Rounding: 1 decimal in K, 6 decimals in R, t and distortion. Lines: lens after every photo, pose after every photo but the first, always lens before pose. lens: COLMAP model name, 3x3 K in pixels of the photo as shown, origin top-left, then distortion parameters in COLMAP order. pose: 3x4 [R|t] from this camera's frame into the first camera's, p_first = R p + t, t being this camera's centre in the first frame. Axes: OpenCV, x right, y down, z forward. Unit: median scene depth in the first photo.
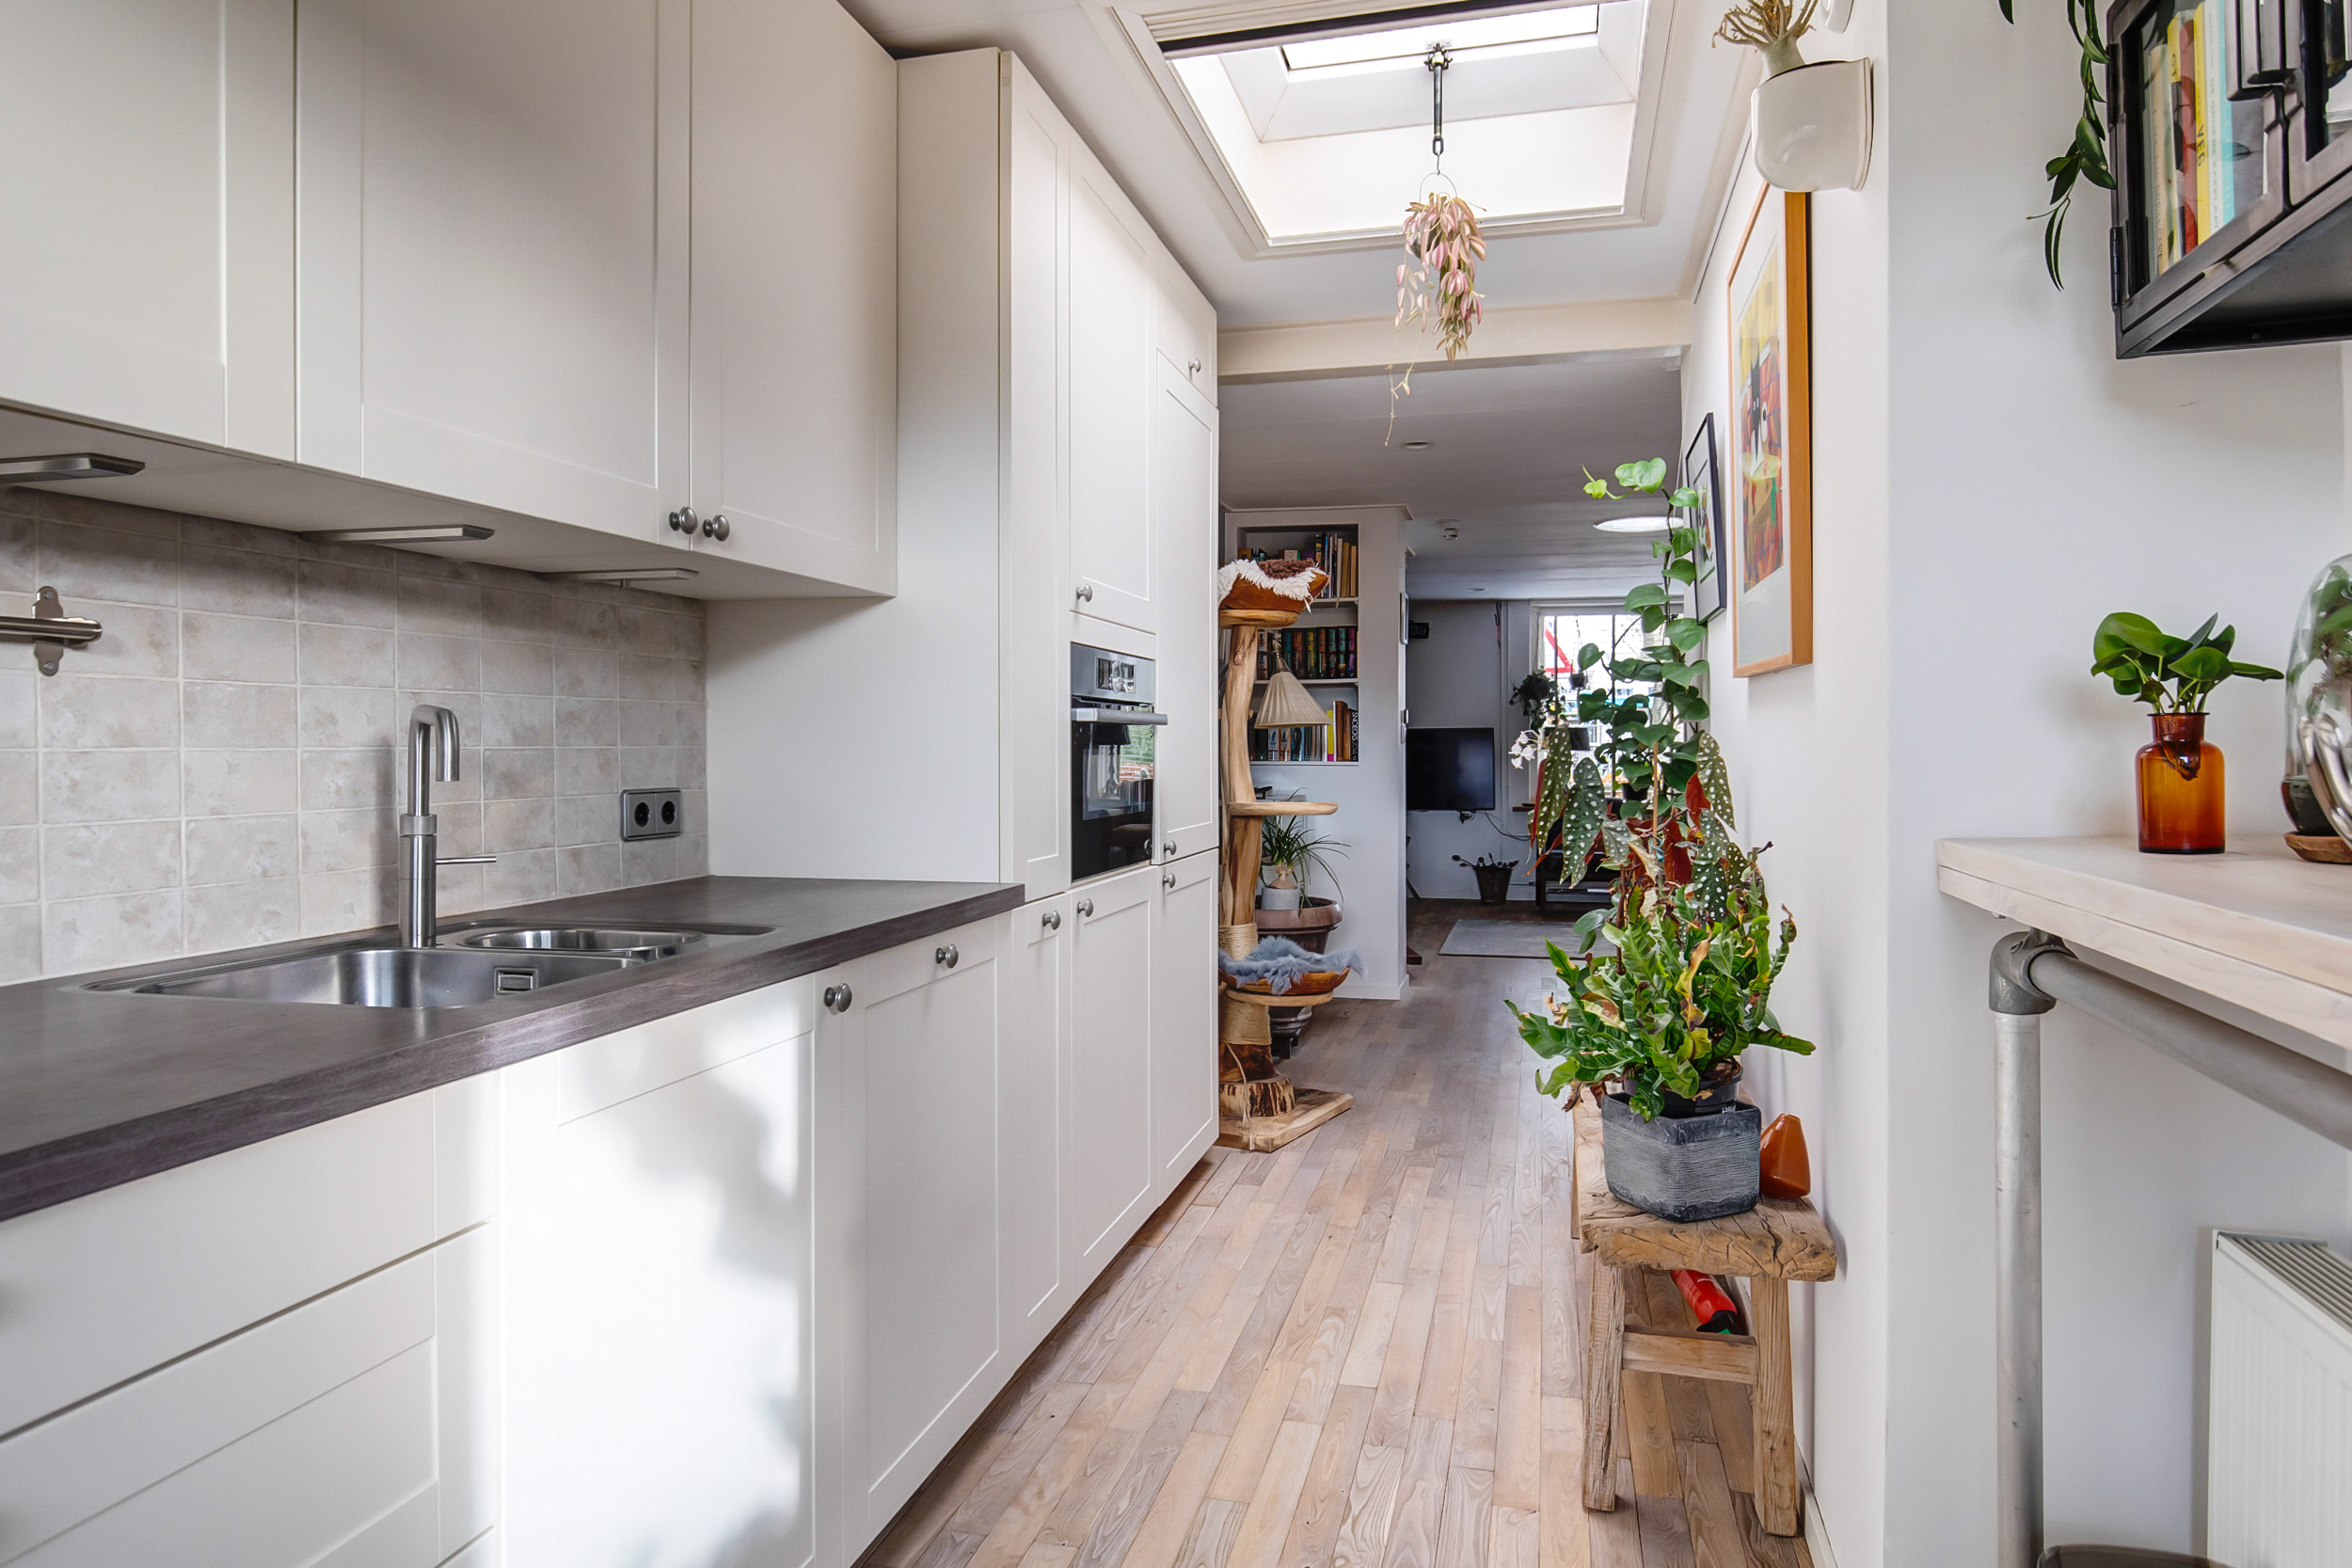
lens RADIAL K [[1402.2, 0, 1185.5], [0, 1402.2, 765.7], [0, 0, 1]] dist [-0.041724, 0.004893]
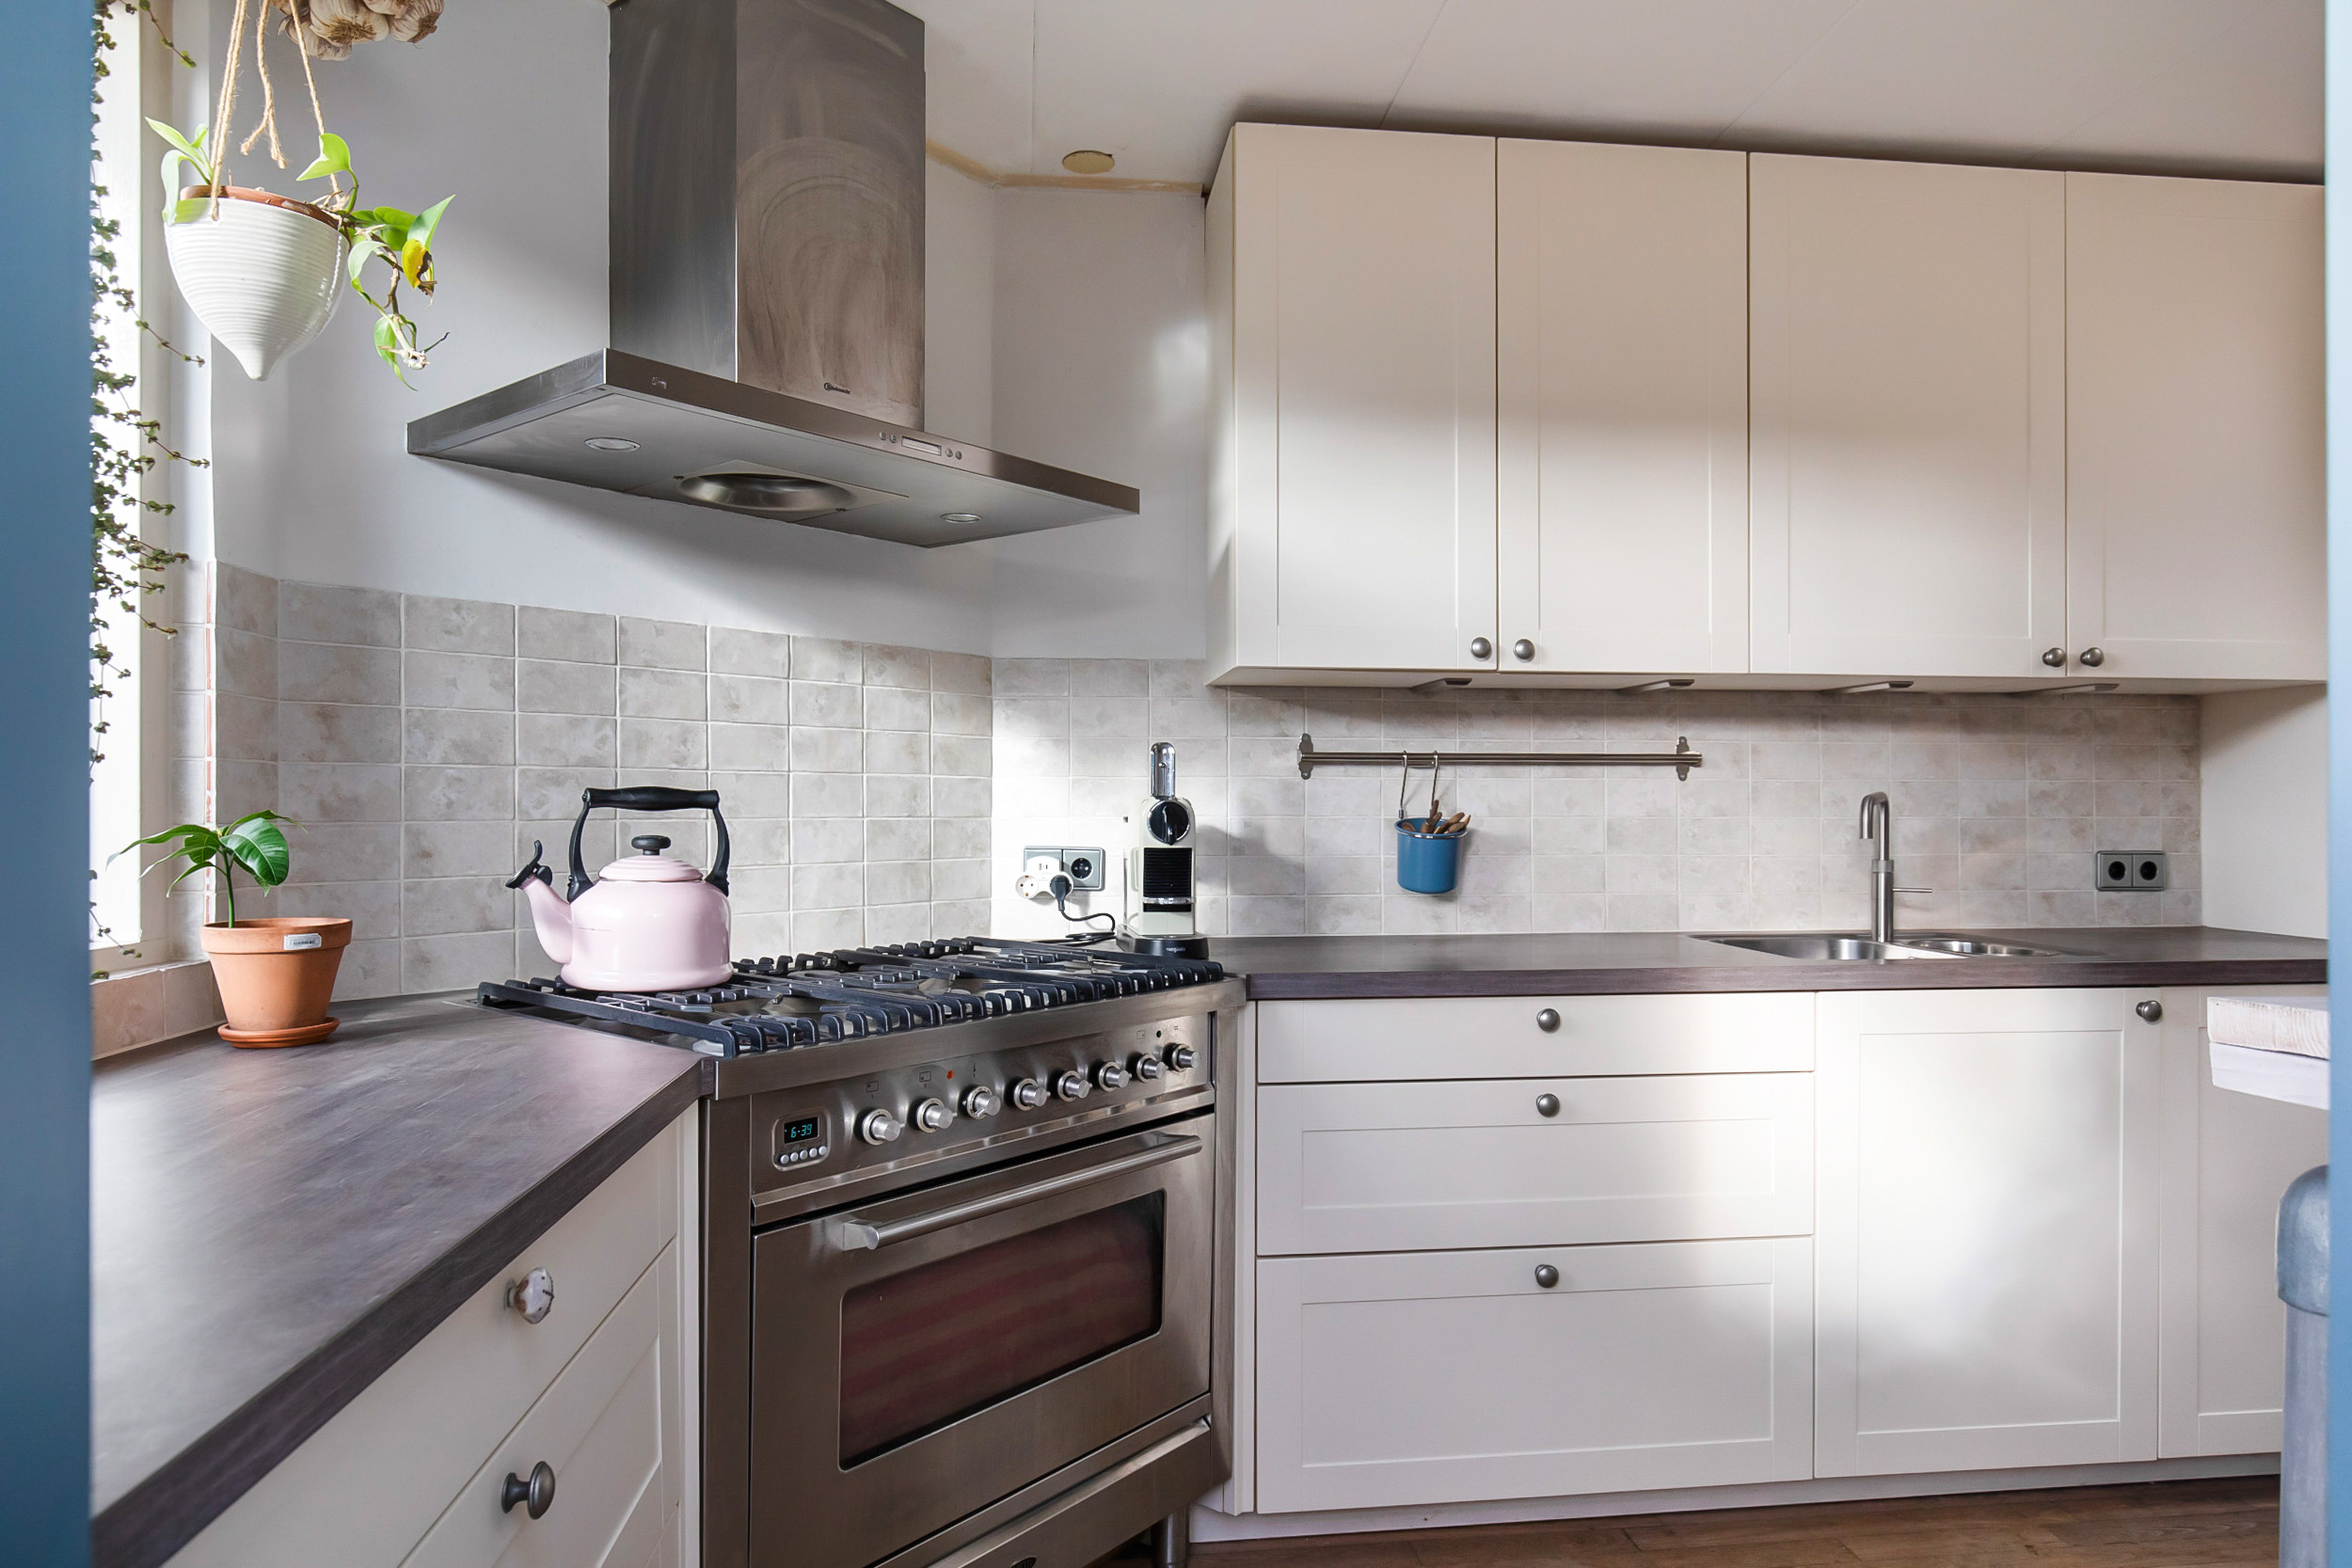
lens RADIAL K [[1402.2, 0, 1180.3], [0, 1402.2, 795.4], [0, 0, 1]] dist [-0.041724, 0.004893]
pose [[0.331951, -0.004712, -0.943285, 0.562995], [-0.016119, 0.999813, -0.010666, -0.006962], [0.943159, 0.018746, 0.331813, -0.247185]]
